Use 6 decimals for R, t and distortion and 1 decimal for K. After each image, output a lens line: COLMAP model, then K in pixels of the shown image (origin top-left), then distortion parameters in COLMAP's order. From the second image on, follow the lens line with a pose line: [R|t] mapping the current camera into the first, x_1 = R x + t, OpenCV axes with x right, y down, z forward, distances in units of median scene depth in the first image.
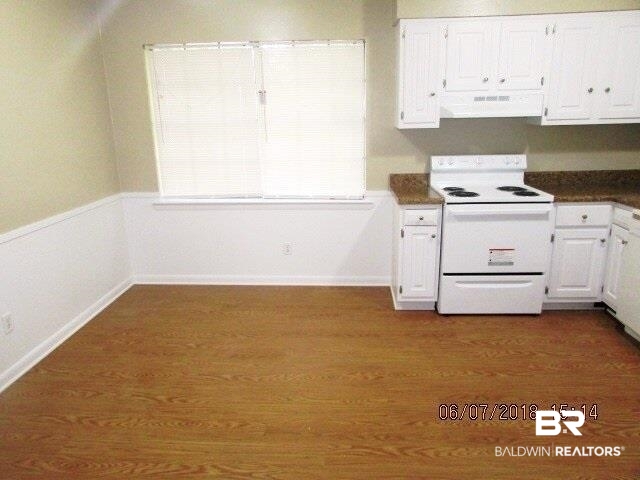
lens RADIAL K [[466.0, 0, 322.3], [0, 466.0, 243.0], [0, 0, 1]] dist [-0.028598, 0.027484]
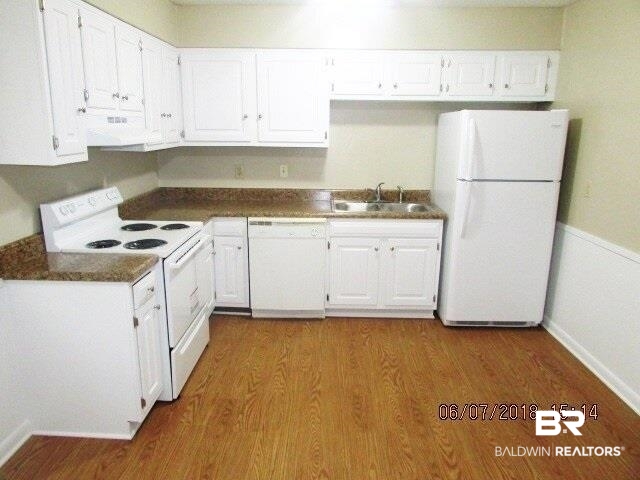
lens RADIAL K [[466.0, 0, 319.7], [0, 466.0, 234.7], [0, 0, 1]] dist [-0.028598, 0.027484]
pose [[-0.011364, -0.210164, 0.977600, -0.443509], [0.268820, 0.941029, 0.205427, -0.197916], [-0.963123, 0.265133, 0.045802, 0.687548]]
